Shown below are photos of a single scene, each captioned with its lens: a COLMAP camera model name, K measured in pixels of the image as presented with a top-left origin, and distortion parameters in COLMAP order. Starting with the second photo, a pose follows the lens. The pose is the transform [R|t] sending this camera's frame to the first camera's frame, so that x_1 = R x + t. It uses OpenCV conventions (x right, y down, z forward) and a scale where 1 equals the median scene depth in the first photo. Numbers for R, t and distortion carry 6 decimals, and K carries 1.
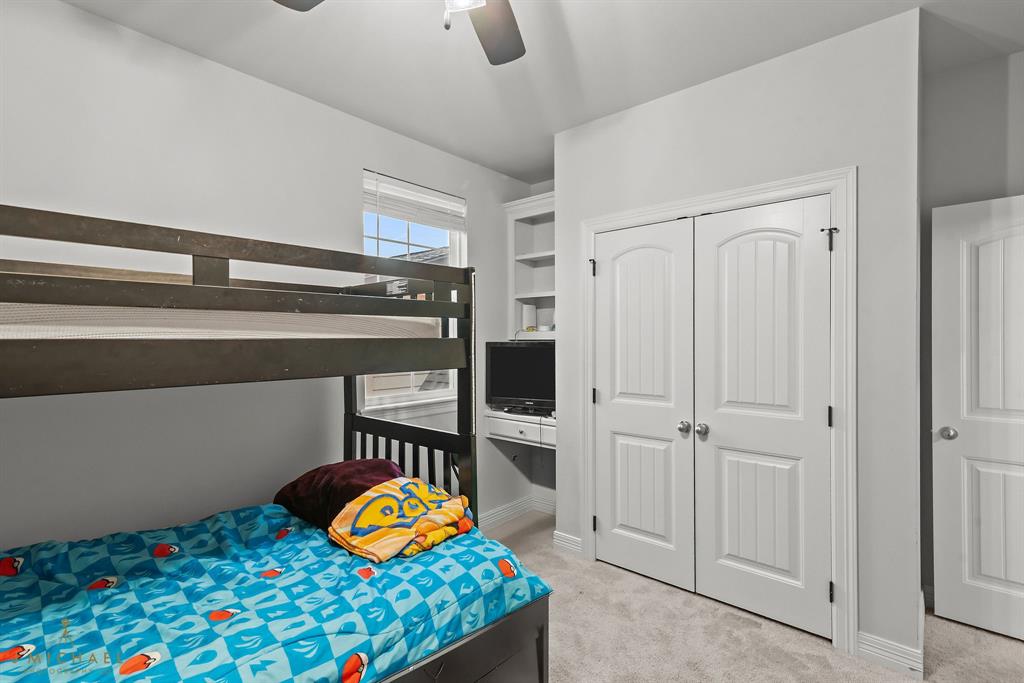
lens RADIAL K [[468.0, 0, 521.1], [0, 468.0, 341.8], [0, 0, 1]] dist [0.008860, 0.001494]
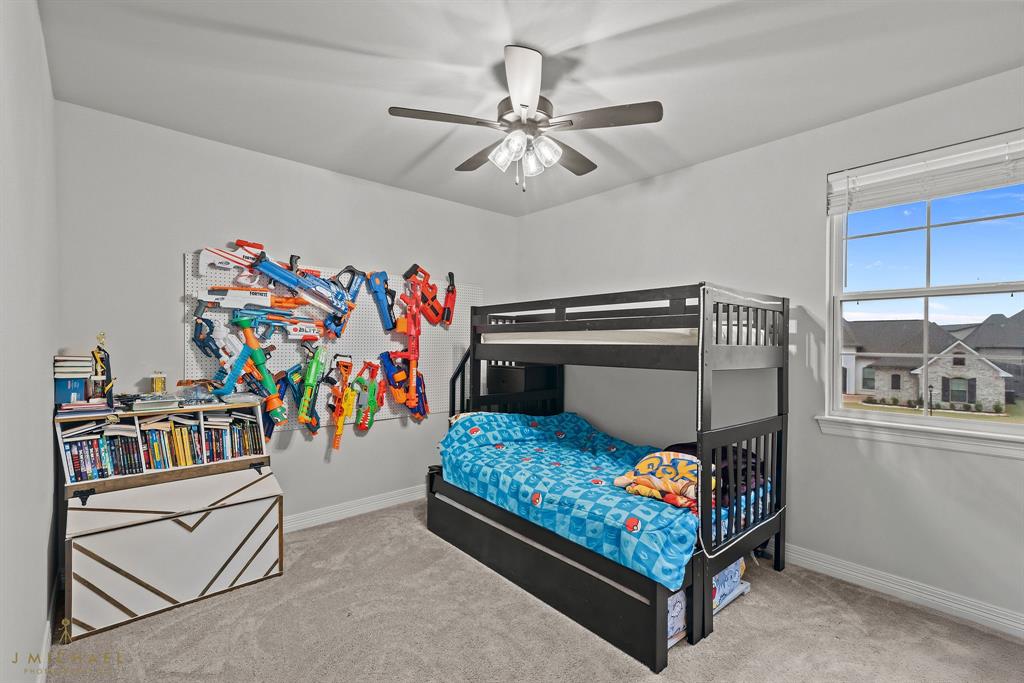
lens RADIAL K [[468.0, 0, 518.0], [0, 468.0, 342.3], [0, 0, 1]] dist [0.008860, 0.001494]
pose [[-0.113949, 0.001764, -0.993485, 1.261682], [-0.014403, 0.999890, 0.003427, -0.014604], [0.993382, 0.014700, -0.113911, 0.818448]]
